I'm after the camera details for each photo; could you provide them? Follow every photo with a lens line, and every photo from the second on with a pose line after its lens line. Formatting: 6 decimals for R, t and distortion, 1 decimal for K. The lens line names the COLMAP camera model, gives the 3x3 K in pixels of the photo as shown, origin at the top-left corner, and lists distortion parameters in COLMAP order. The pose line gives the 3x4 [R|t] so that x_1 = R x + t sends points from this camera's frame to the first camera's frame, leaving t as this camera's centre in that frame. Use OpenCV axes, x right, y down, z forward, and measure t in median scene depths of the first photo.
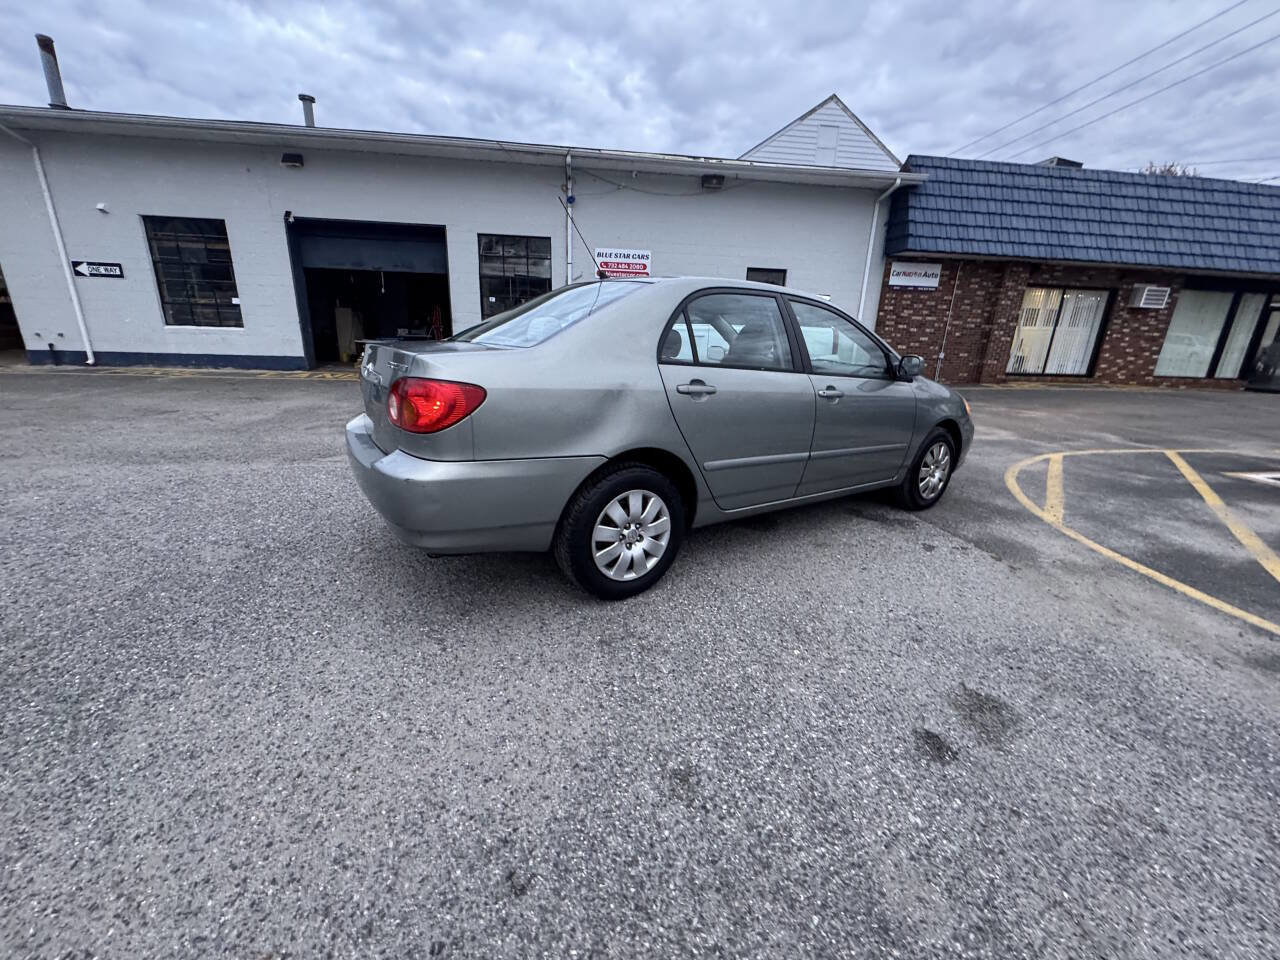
lens RADIAL K [[511.5, 0, 637.6], [0, 511.5, 481.0], [0, 0, 1]] dist [-0.000997, -0.000106]
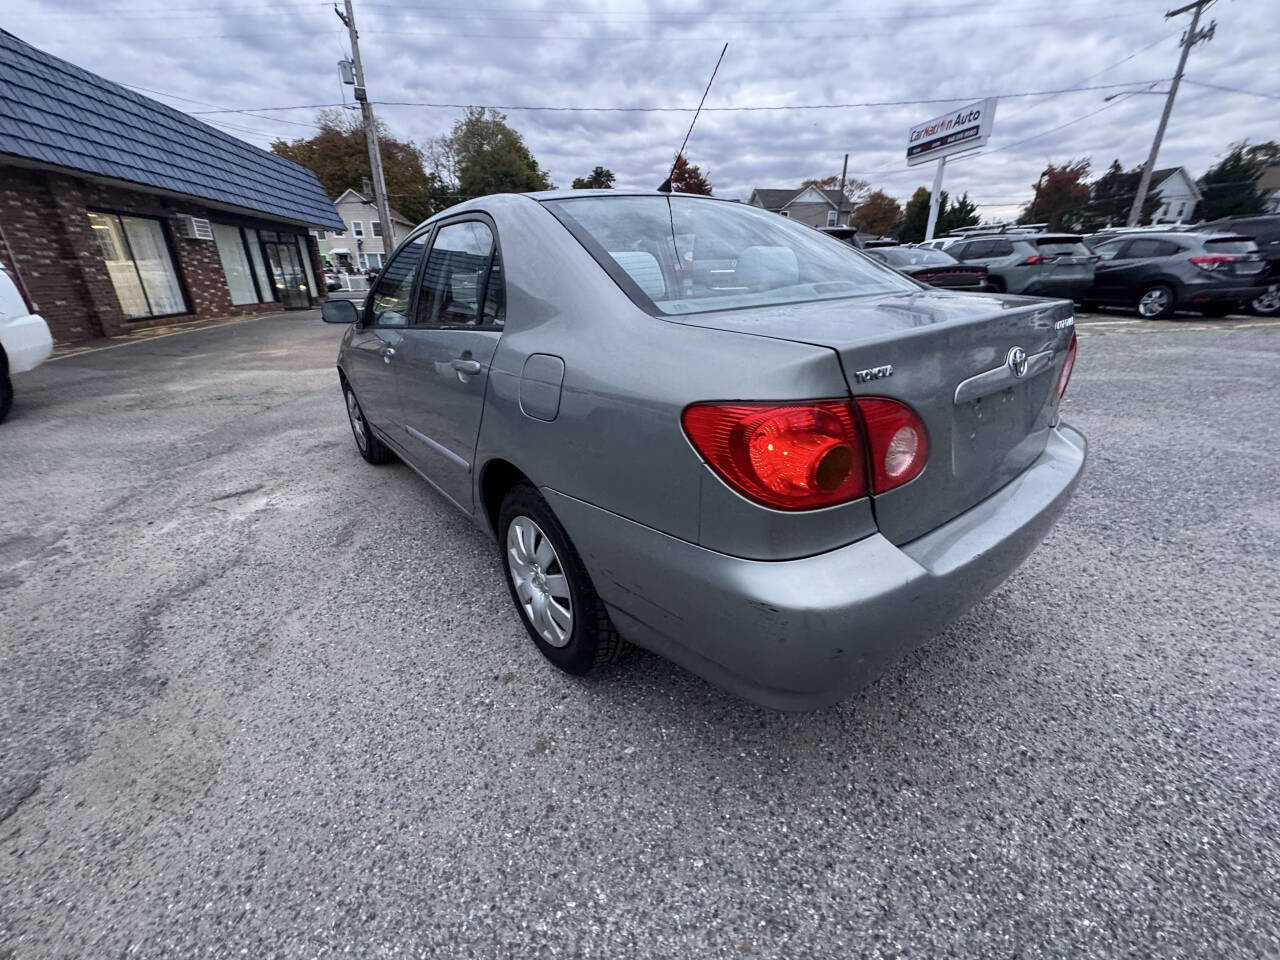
lens RADIAL K [[511.5, 0, 639.4], [0, 511.5, 479.2], [0, 0, 1]] dist [-0.000997, -0.000106]
pose [[-0.068496, -0.408716, 0.910087, -0.210070], [0.302324, 0.860832, 0.409350, -0.091311], [-0.950741, 0.303181, 0.064601, 0.282614]]
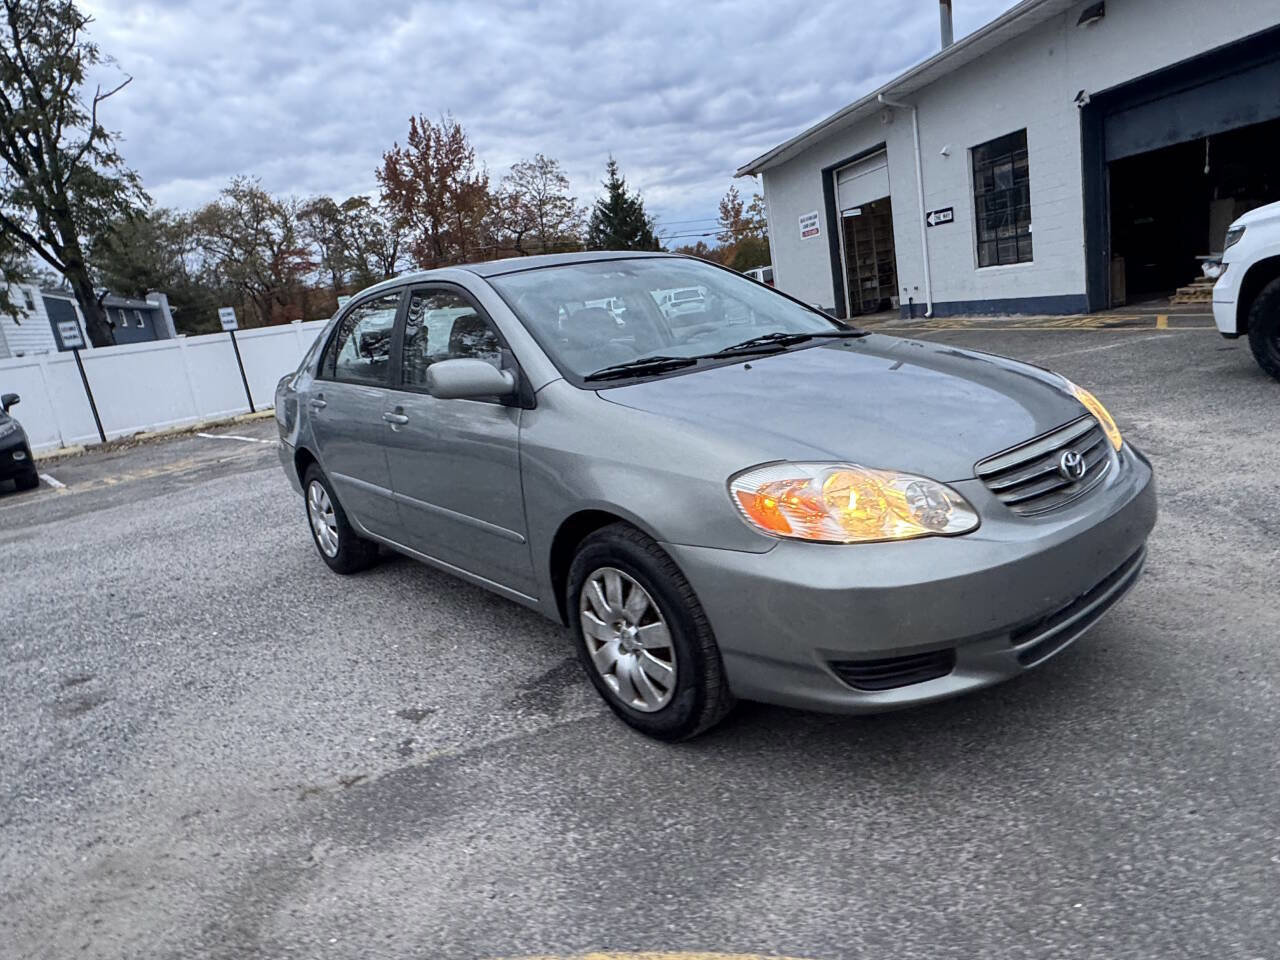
lens RADIAL K [[787.6, 0, 636.9], [0, 787.6, 474.5], [0, 0, 1]] dist [-0.003202, 0.002496]
pose [[0.090632, 0.164111, -0.982270, 0.390154], [-0.141358, 0.978462, 0.150432, -0.079304], [0.985801, 0.125218, 0.111878, 0.315196]]
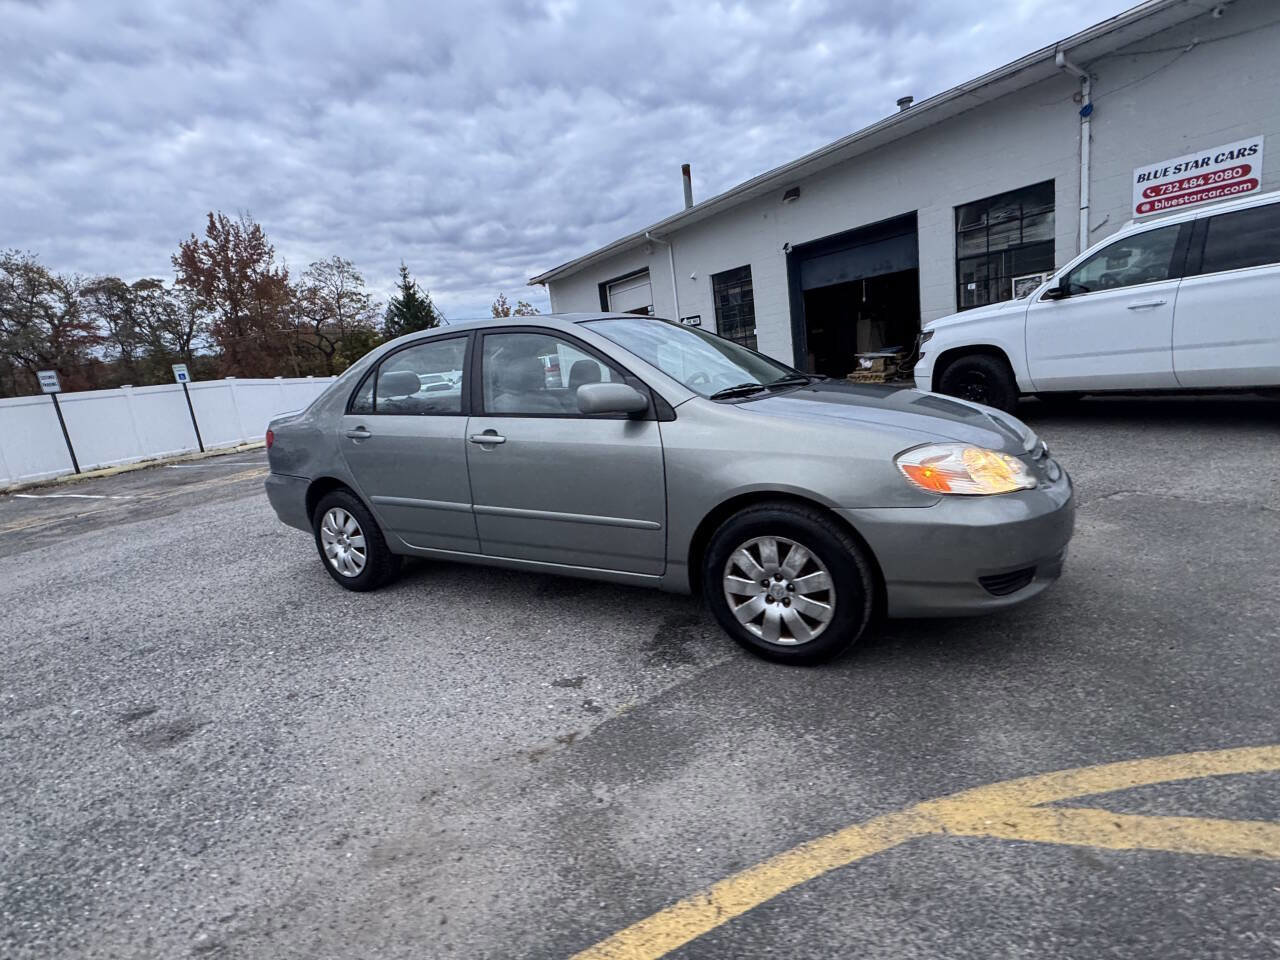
lens RADIAL K [[614.0, 0, 634.9], [0, 614.0, 478.1], [0, 0, 1]] dist [0.000872, -0.000219]
pose [[0.418180, 0.092075, -0.903685, 0.361184], [-0.134379, 0.990174, 0.038703, -0.046088], [0.898369, 0.105251, 0.426444, 0.205100]]
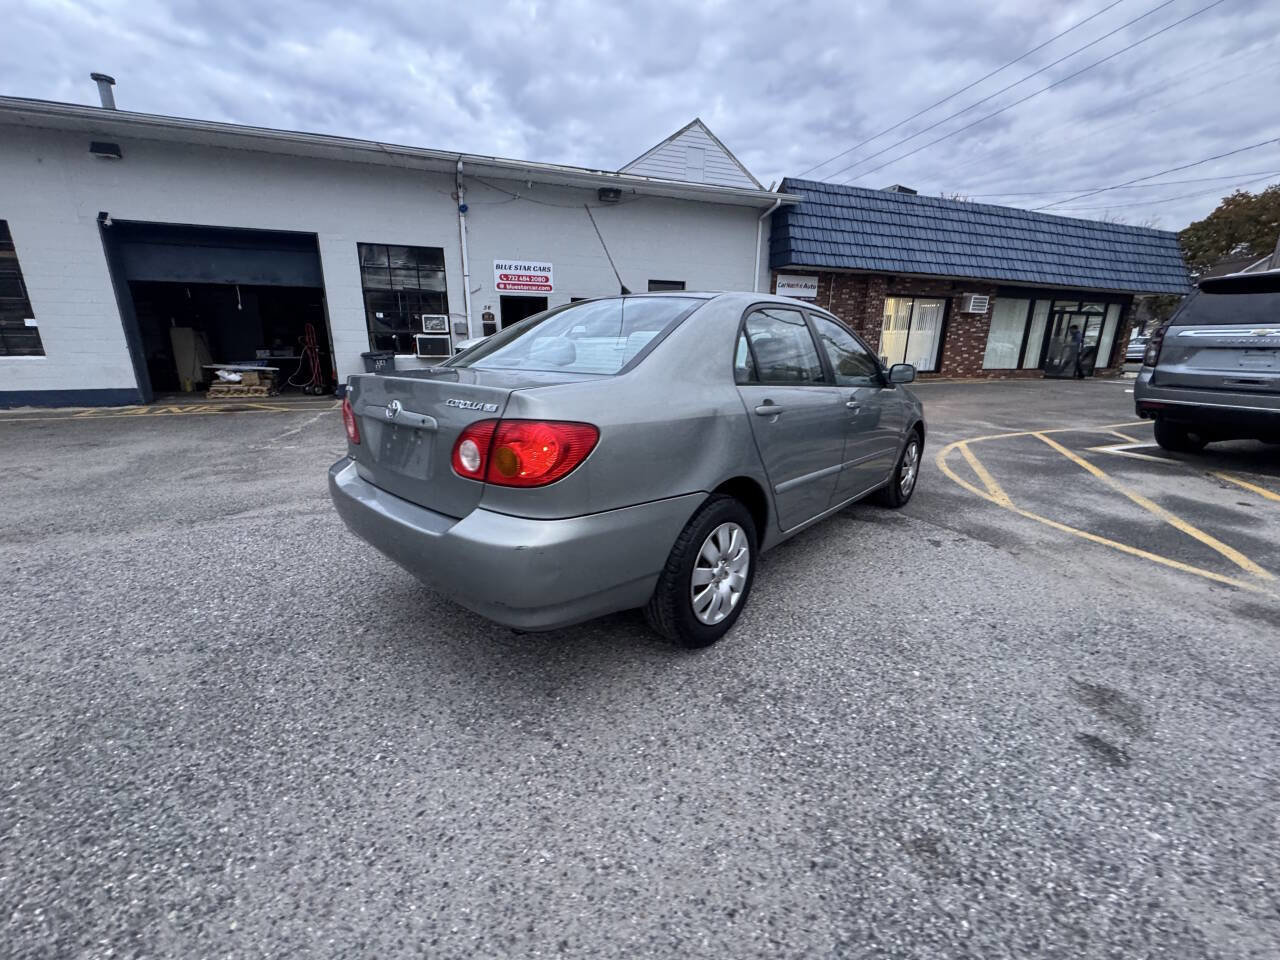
lens RADIAL K [[511.5, 0, 638.1], [0, 511.5, 480.0], [0, 0, 1]] dist [-0.000997, -0.000106]
pose [[0.970526, -0.088903, 0.223997, -0.071796], [0.093821, 0.995524, -0.011388, -0.012915], [-0.221982, 0.032068, 0.974523, 0.029063]]
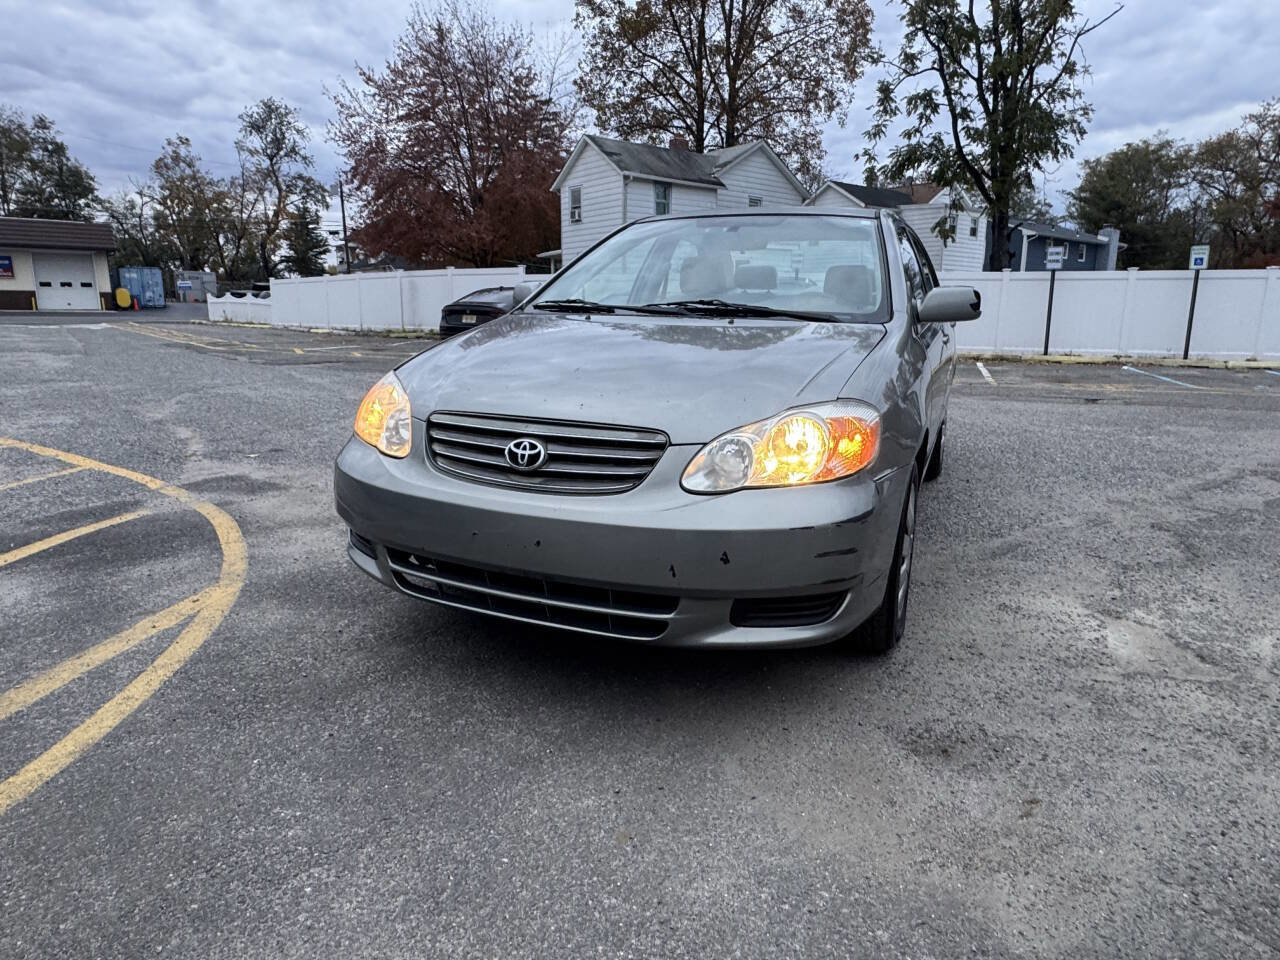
lens RADIAL K [[787.6, 0, 634.1], [0, 787.6, 478.0], [0, 0, 1]] dist [-0.003202, 0.002496]
pose [[-0.844685, 0.070248, -0.530634, 0.293193], [-0.190502, 0.886986, 0.420672, -0.142024], [0.500216, 0.456423, -0.735841, 0.578451]]
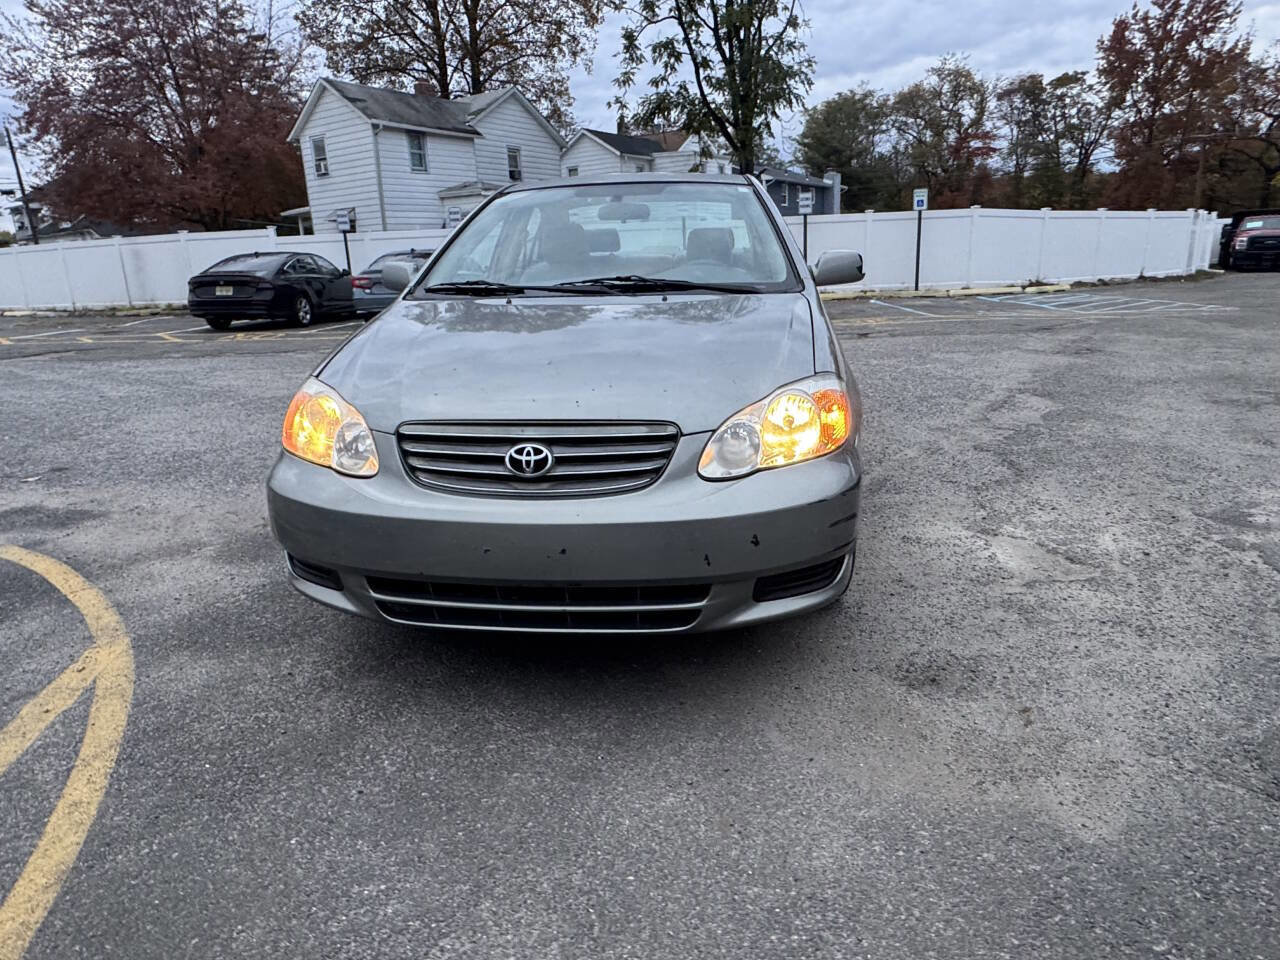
lens RADIAL K [[787.6, 0, 635.8], [0, 787.6, 479.1], [0, 0, 1]] dist [-0.003202, 0.002496]
pose [[-0.651042, 0.195058, -0.733550, 0.328540], [-0.205558, 0.884995, 0.417767, -0.138997], [0.730678, 0.422771, -0.536073, 0.542249]]
